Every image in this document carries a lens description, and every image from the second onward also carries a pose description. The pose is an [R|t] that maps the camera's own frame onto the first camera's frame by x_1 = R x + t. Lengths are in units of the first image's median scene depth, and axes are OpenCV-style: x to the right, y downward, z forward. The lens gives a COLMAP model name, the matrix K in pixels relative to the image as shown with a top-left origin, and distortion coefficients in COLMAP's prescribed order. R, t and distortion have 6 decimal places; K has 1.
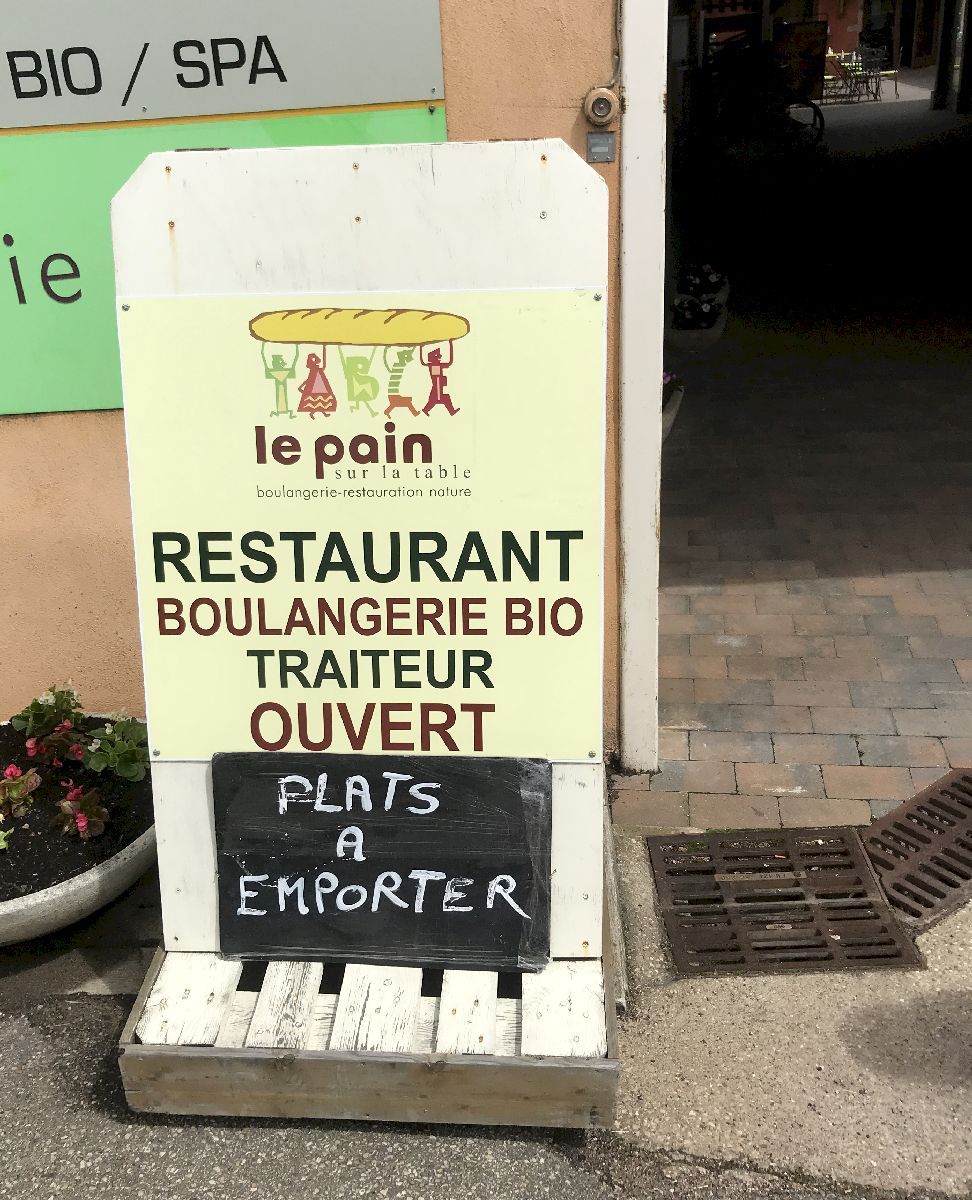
lens RADIAL K [[1166.3, 0, 487.4], [0, 1166.3, 588.4], [0, 0, 1]] dist [0.041601, 0.000000]
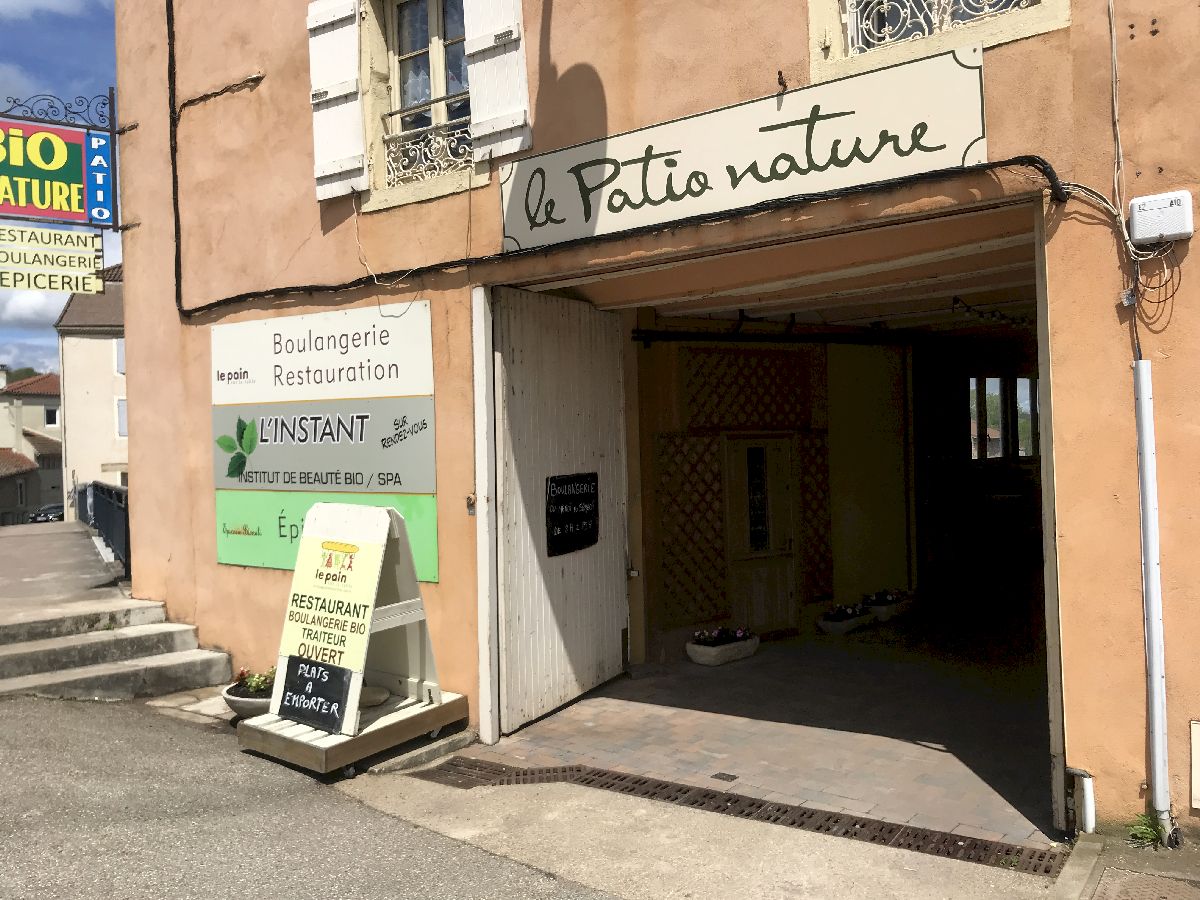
lens RADIAL K [[988.7, 0, 594.6], [0, 988.7, 449.0], [0, 0, 1]] dist [0.007398, 0.026580]
pose [[0.850533, 0.054390, -0.523101, 2.212500], [-0.250018, 0.916873, -0.311182, 0.280954], [0.462692, 0.395455, 0.793430, -1.308776]]
